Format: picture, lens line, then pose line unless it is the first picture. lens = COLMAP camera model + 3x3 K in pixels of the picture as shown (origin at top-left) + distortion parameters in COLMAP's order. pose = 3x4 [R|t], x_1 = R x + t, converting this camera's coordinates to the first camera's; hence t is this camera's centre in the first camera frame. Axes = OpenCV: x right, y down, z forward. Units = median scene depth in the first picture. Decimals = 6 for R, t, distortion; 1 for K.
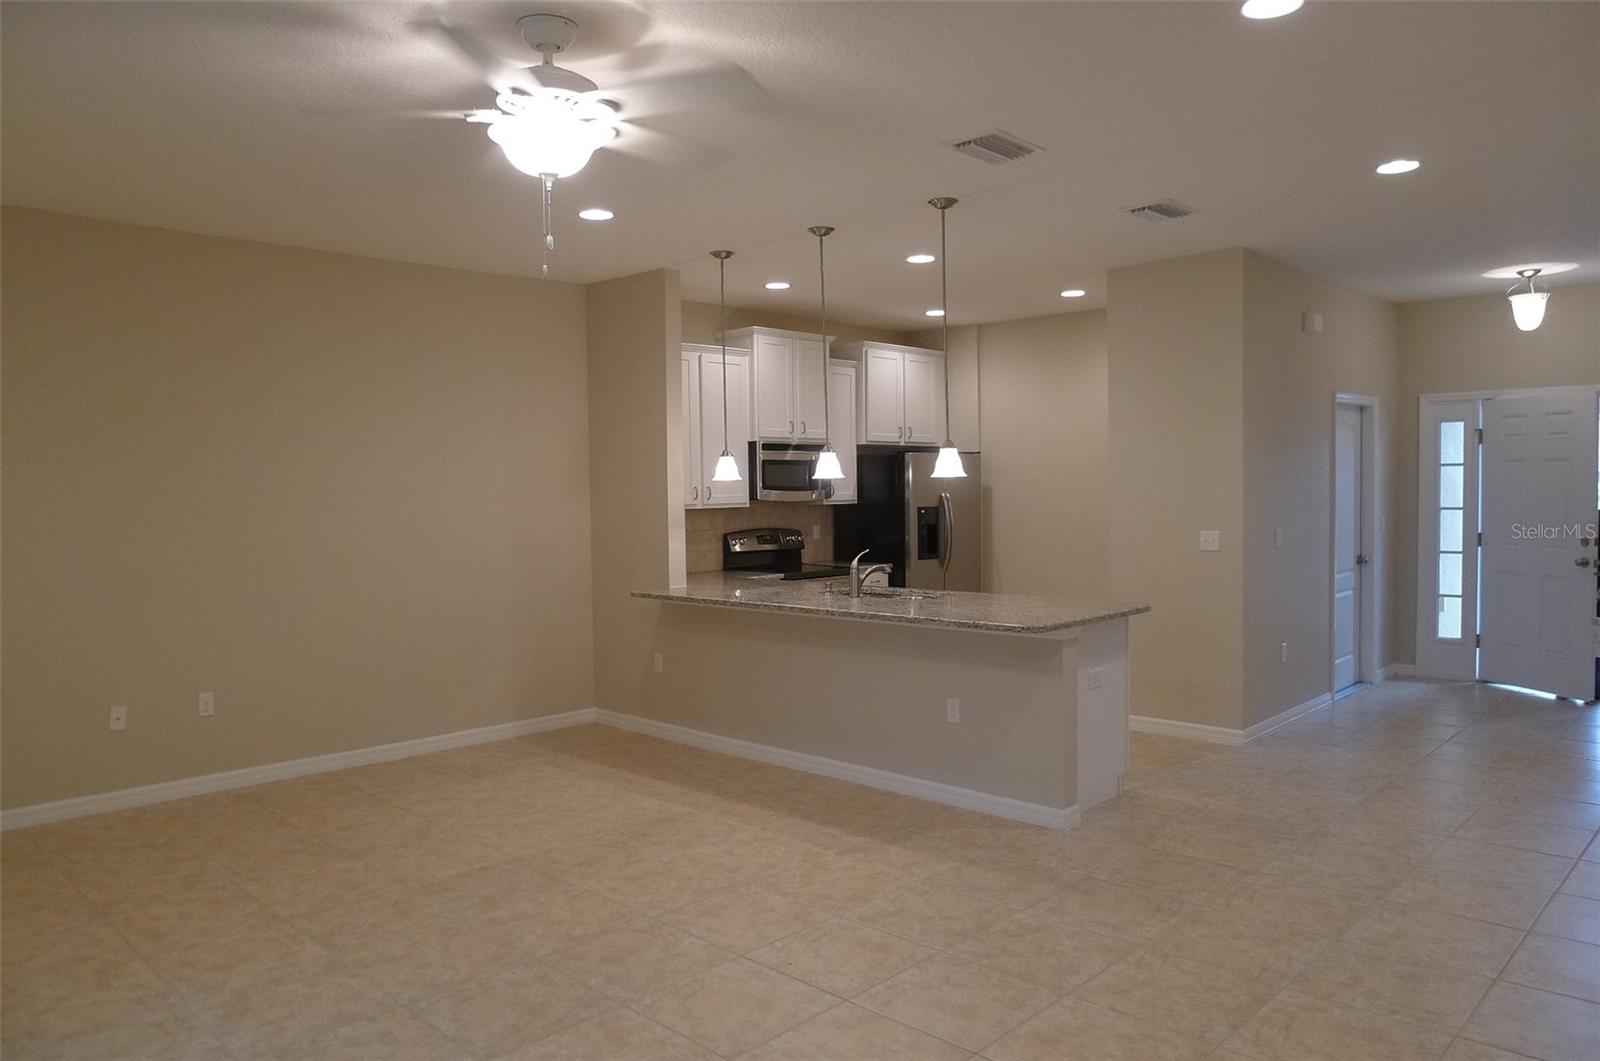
lens RADIAL K [[1093.9, 0, 799.7], [0, 1093.9, 532.3], [0, 0, 1]] dist [-0.053943, 0.017013]
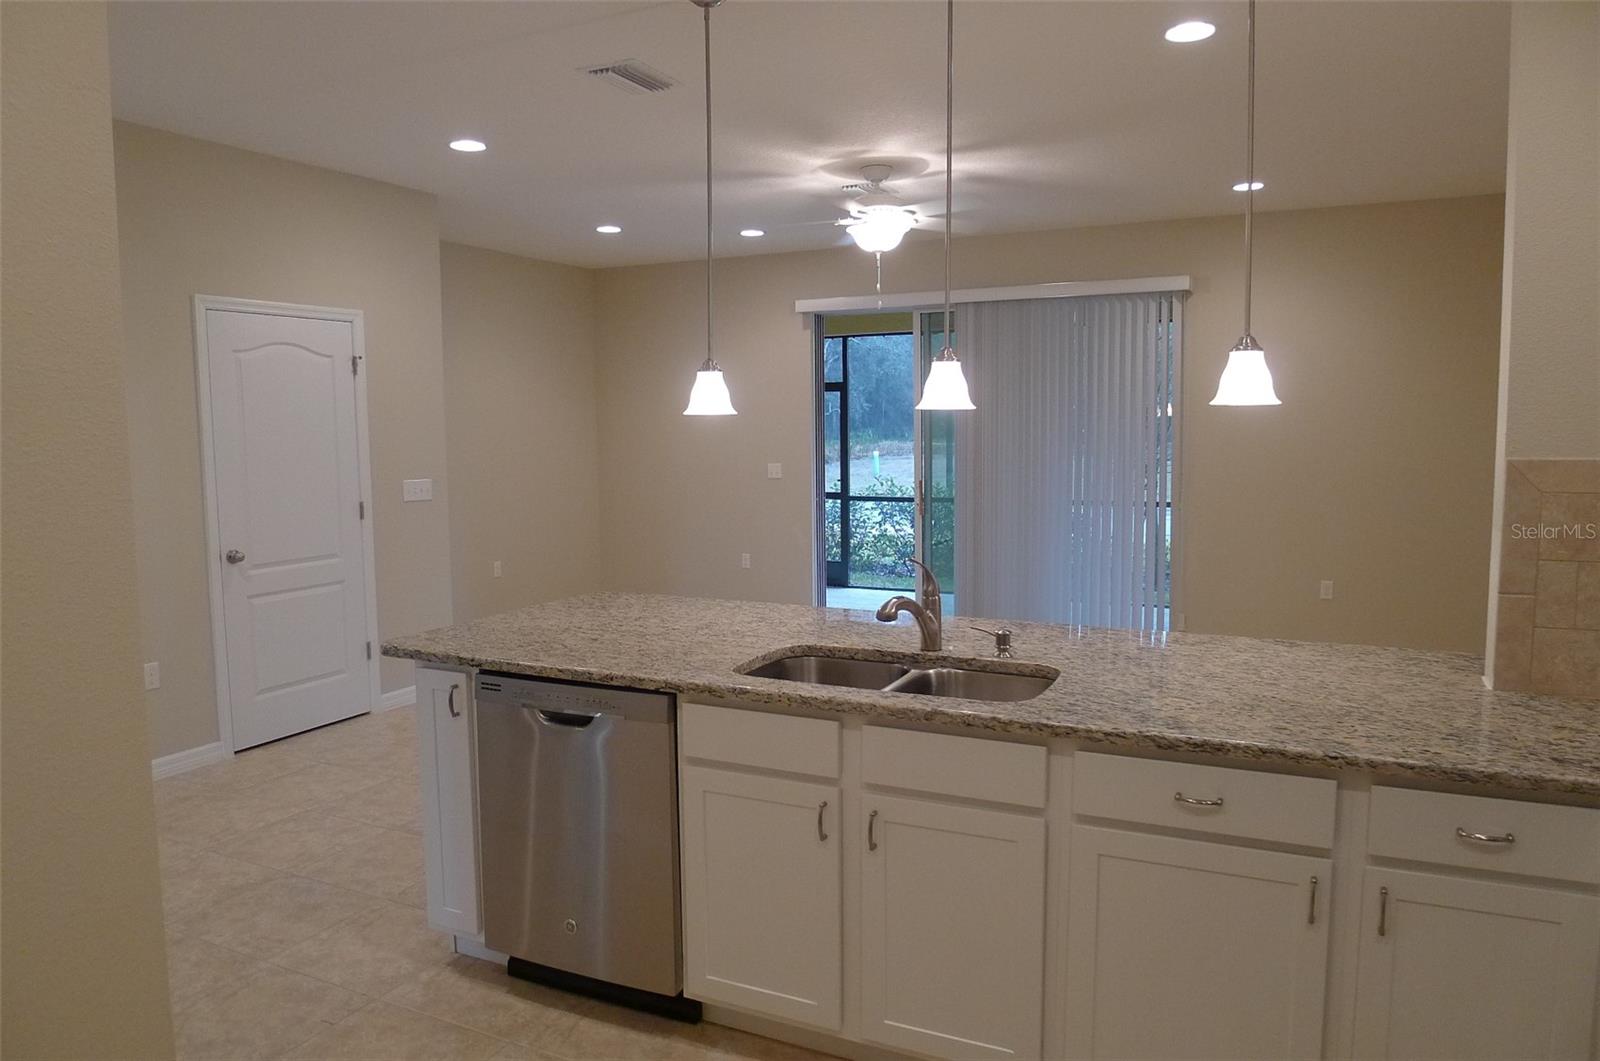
lens RADIAL K [[1093.9, 0, 787.7], [0, 1093.9, 556.1], [0, 0, 1]] dist [-0.053943, 0.017013]
pose [[-0.951705, 0.058397, -0.301410, 0.223706], [0.009570, 0.986910, 0.160990, -0.054336], [0.306865, 0.150330, -0.939806, 1.243453]]
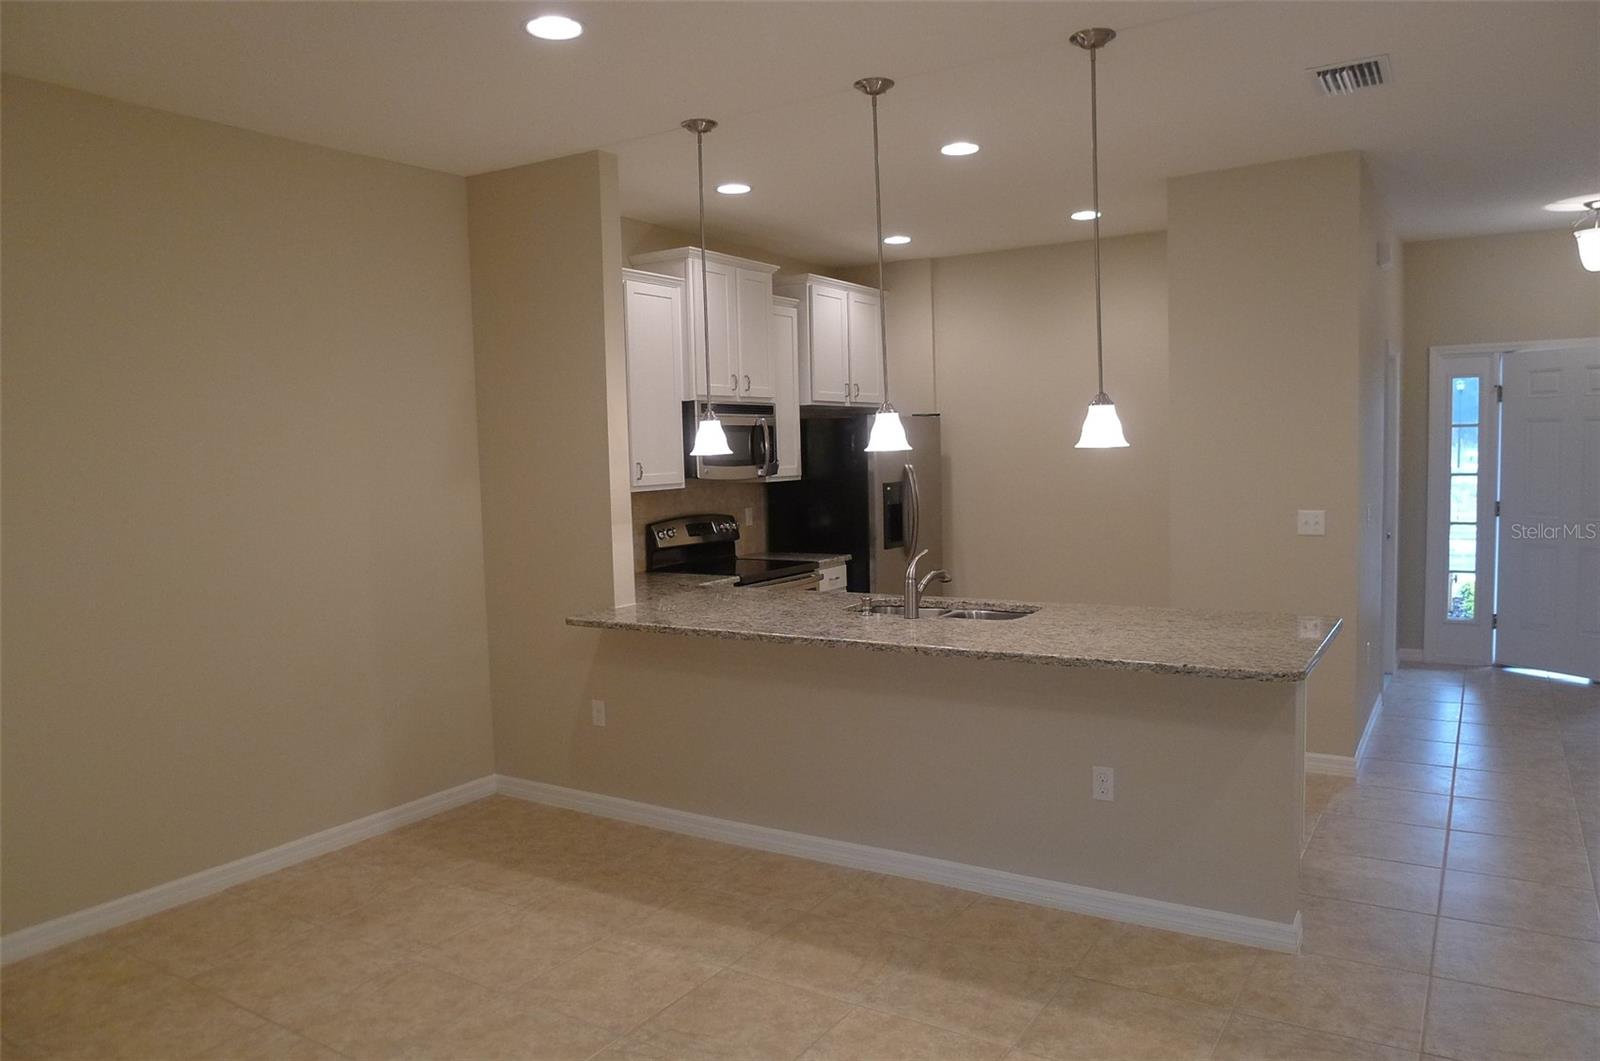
lens RADIAL K [[1093.9, 0, 802.5], [0, 1093.9, 535.3], [0, 0, 1]] dist [-0.053943, 0.017013]
pose [[0.978051, -0.028740, 0.206374, -0.141183], [0.021861, 0.999129, 0.035535, -0.018226], [-0.207215, -0.030243, 0.977828, 0.279831]]
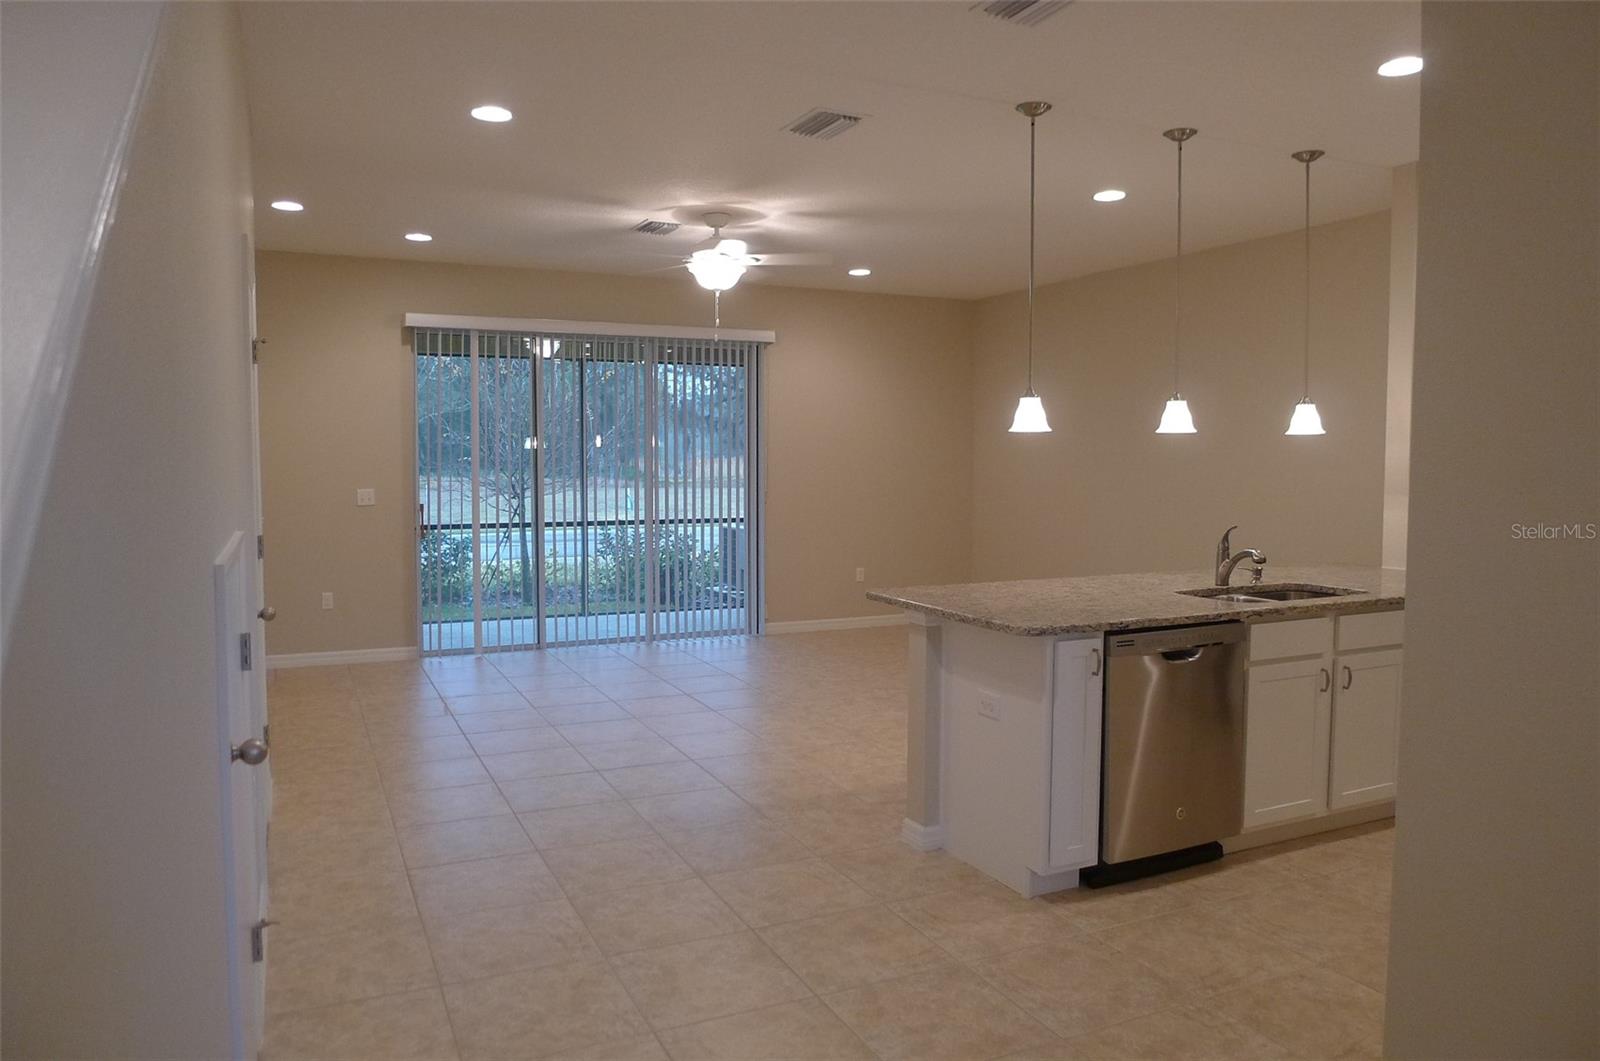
lens RADIAL K [[1093.9, 0, 805.7], [0, 1093.9, 534.9], [0, 0, 1]] dist [-0.053943, 0.017013]
pose [[-0.345259, 0.079654, -0.935121, 0.750647], [-0.034809, 0.994619, 0.097574, -0.035407], [0.937862, 0.066239, -0.340628, 0.849949]]
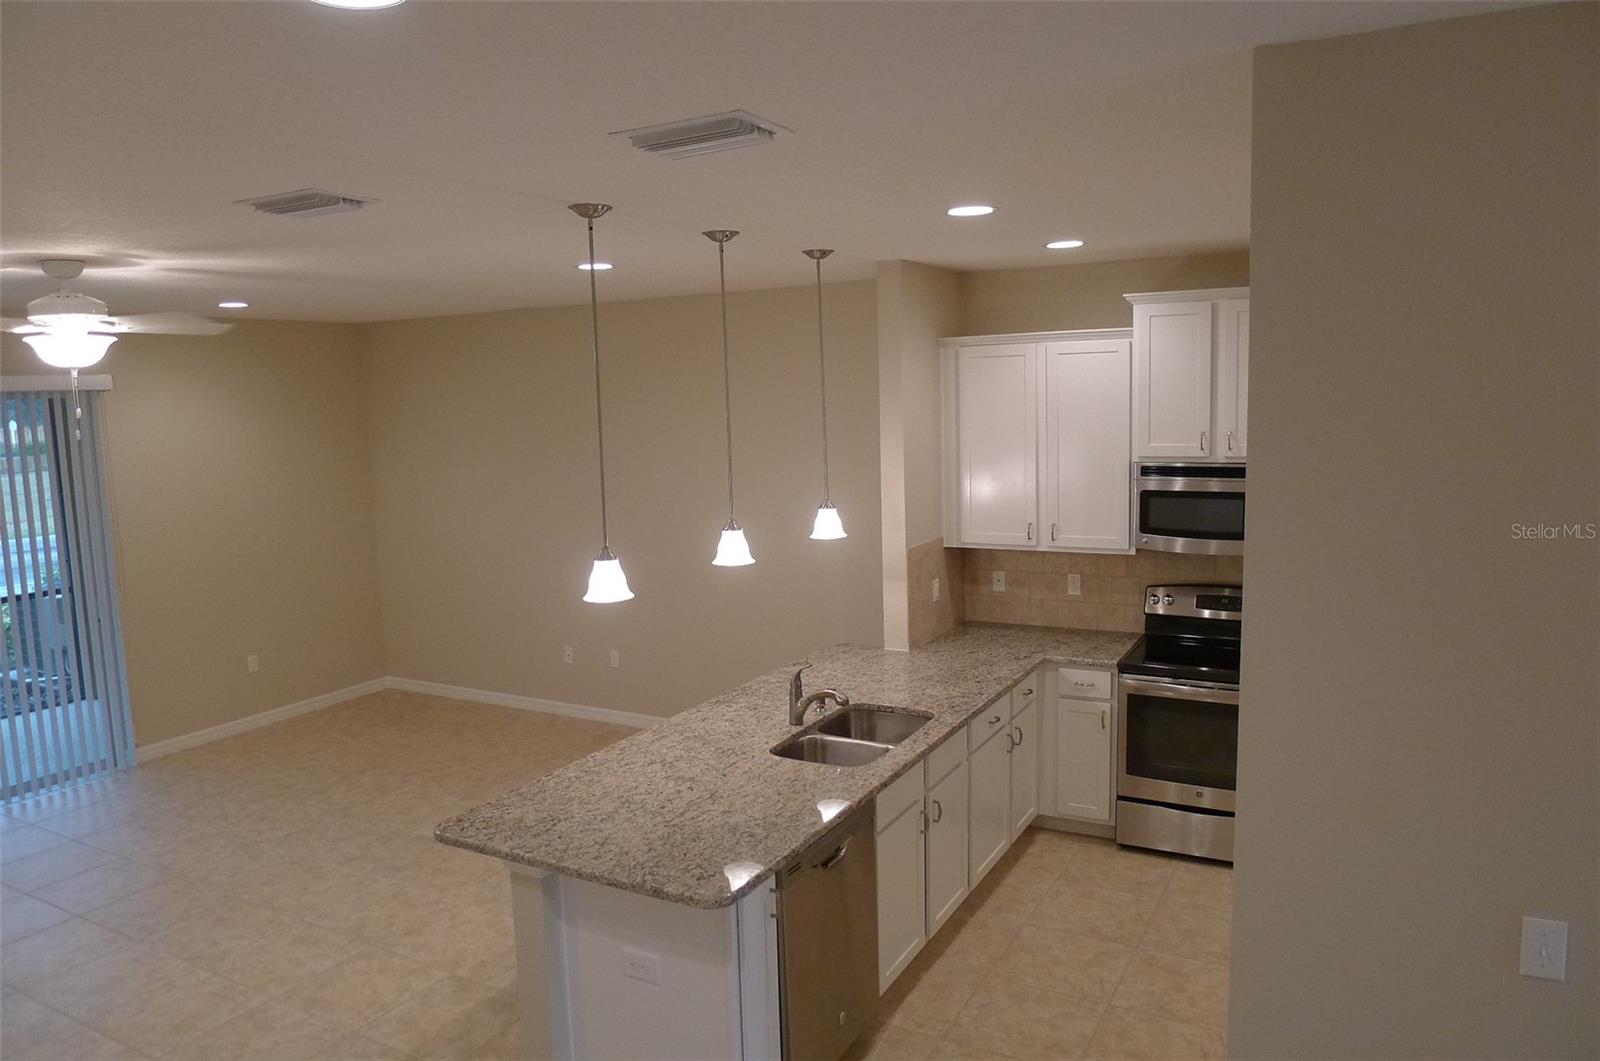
lens RADIAL K [[1093.9, 0, 793.9], [0, 1093.9, 540.1], [0, 0, 1]] dist [-0.053943, 0.017013]
pose [[0.259057, 0.134010, -0.956520, 0.636810], [-0.016074, 0.990789, 0.134458, -0.139760], [0.965728, -0.019457, 0.258825, 0.700811]]
